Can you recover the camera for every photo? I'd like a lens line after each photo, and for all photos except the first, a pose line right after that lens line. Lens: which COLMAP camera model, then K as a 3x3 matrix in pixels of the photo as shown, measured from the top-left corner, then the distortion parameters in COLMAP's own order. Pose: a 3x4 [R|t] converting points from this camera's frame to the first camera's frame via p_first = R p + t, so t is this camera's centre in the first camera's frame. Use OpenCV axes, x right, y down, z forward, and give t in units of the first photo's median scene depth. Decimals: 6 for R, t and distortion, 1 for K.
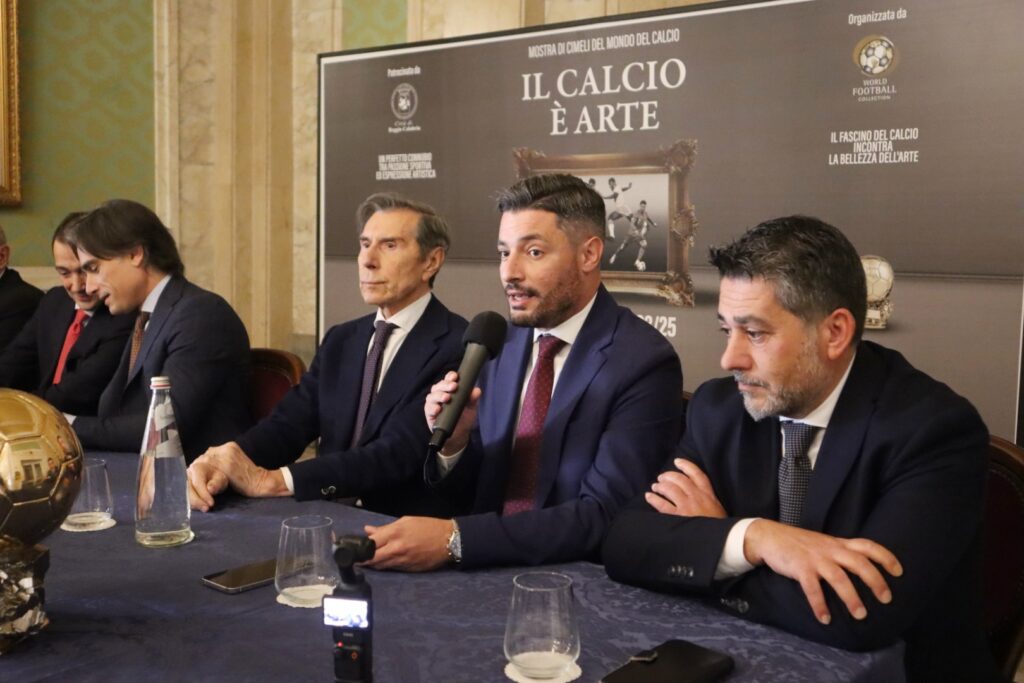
lens RADIAL K [[1073.4, 0, 512.0], [0, 1073.4, 341.5], [0, 0, 1]] dist [-0.053940, 0.209353]
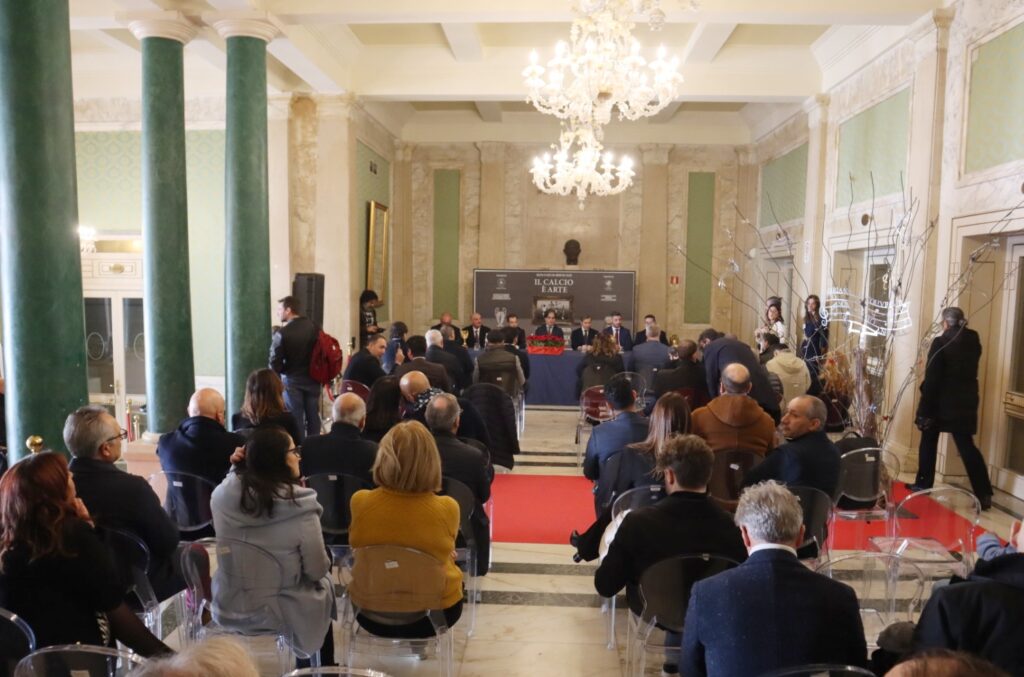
lens RADIAL K [[788.4, 0, 509.3], [0, 788.4, 362.4], [0, 0, 1]] dist [-0.061140, 0.000381]
pose [[0.821428, -0.065178, 0.566576, -2.250239], [0.055727, 0.997867, 0.034000, -0.002203], [-0.567583, 0.003645, 0.823308, -1.970691]]
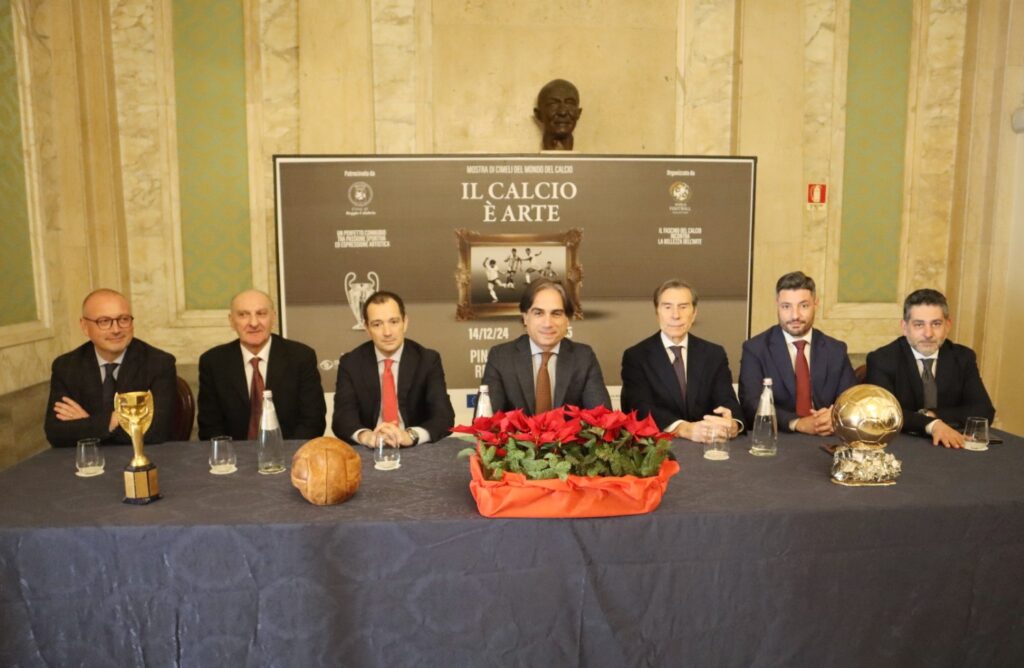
lens RADIAL K [[801.2, 0, 508.3], [0, 801.2, 380.9], [0, 0, 1]] dist [-0.130713, 0.090357]
pose [[0.743389, -0.129990, 0.656106, -0.799156], [0.082847, 0.991274, 0.102526, -0.077080], [-0.663709, -0.021860, 0.747672, 0.067661]]
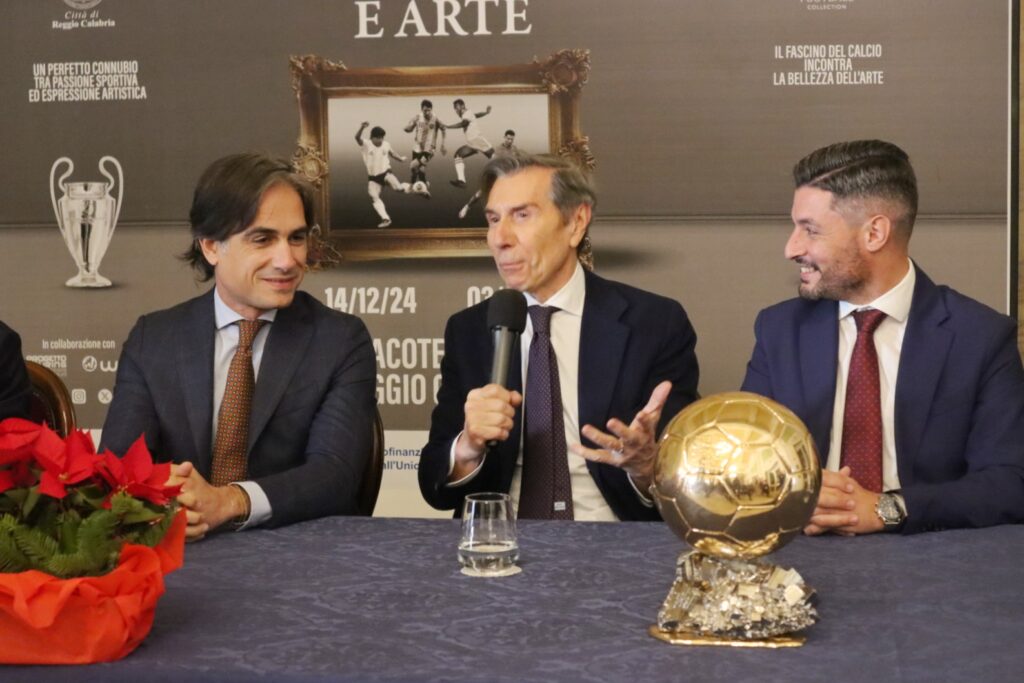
lens RADIAL K [[1965.9, 0, 512.0], [0, 1965.9, 341.5], [0, 0, 1]] dist [-0.130427, 0.012470]
pose [[0.868902, -0.078478, 0.488724, -0.539497], [0.074707, 0.996833, 0.027247, -0.023781], [-0.489315, 0.012836, 0.872013, -0.168494]]
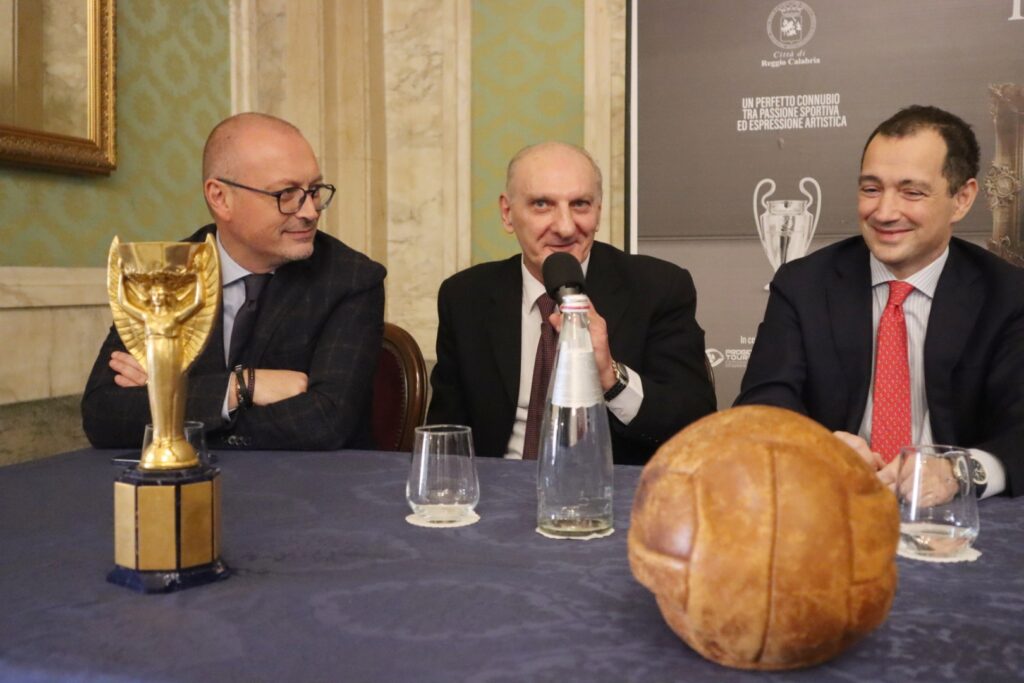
lens RADIAL K [[1103.4, 0, 512.0], [0, 1103.4, 341.5], [0, 0, 1]] dist [-0.053536, 0.191477]
pose [[0.940651, -0.040425, 0.336959, -0.636617], [0.051166, 0.998424, -0.023054, 0.003642], [-0.335496, 0.038927, 0.941237, 0.411739]]
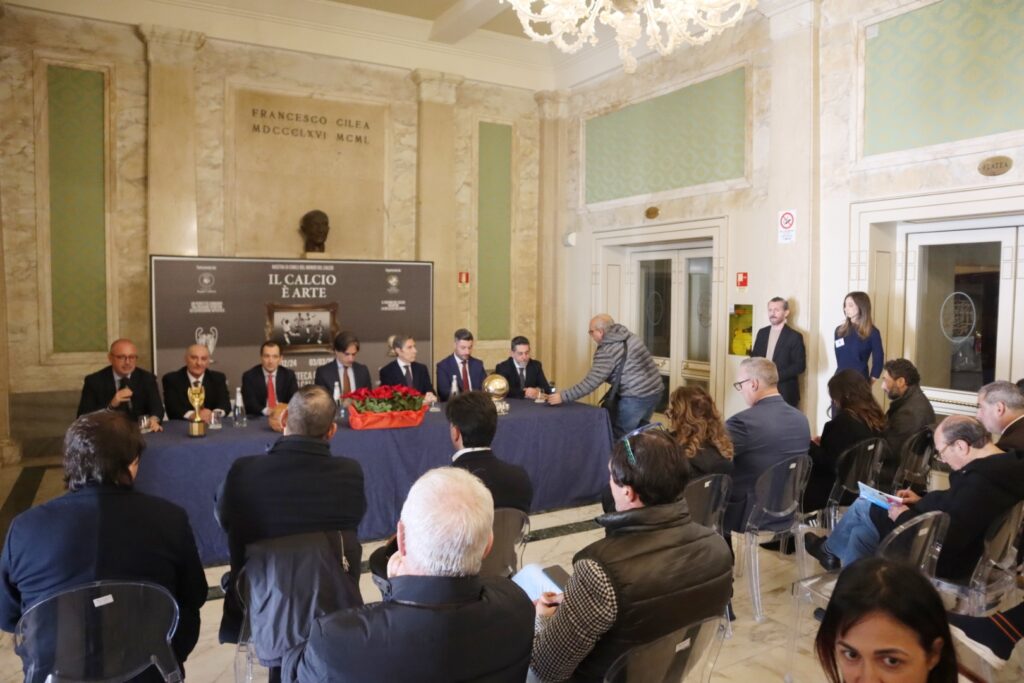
lens RADIAL K [[717.7, 0, 512.0], [0, 717.7, 341.5], [0, 0, 1]] dist [-0.121488, 0.086808]
pose [[0.377181, -0.076395, 0.922983, -1.505958], [0.087659, 0.995063, 0.046539, -0.117492], [-0.921982, 0.063354, 0.382016, -0.250224]]
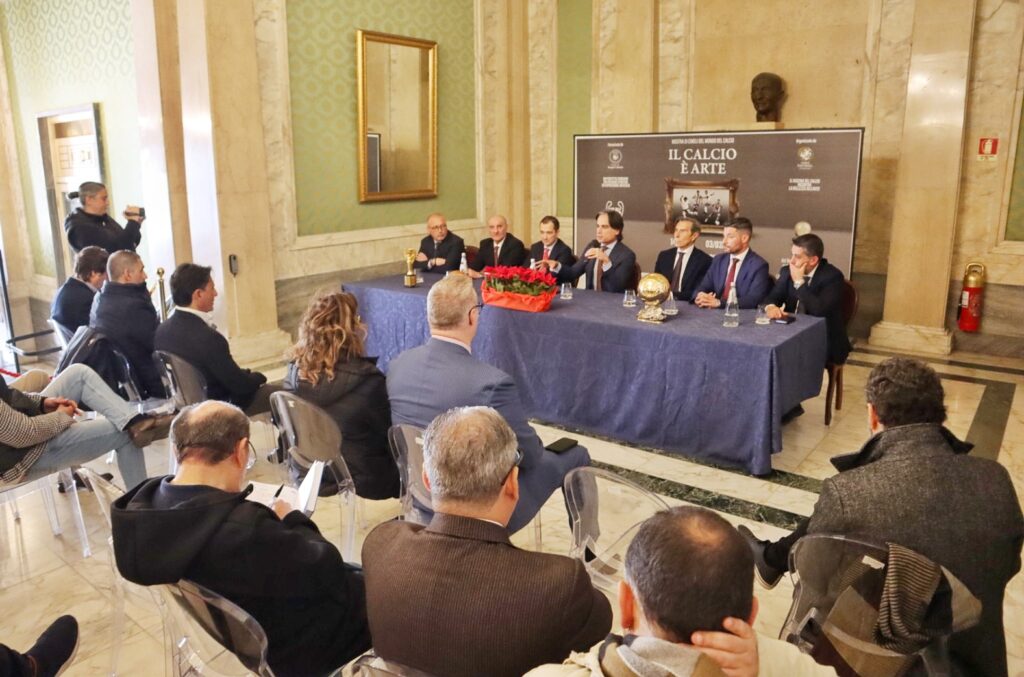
lens RADIAL K [[732.5, 0, 496.6], [0, 732.5, 322.8], [0, 0, 1]] dist [-0.123139, 0.076228]
pose [[0.999293, -0.026746, -0.026412, -0.401941], [0.029747, 0.992245, 0.120685, -0.057301], [0.022980, -0.121385, 0.992339, -0.876704]]
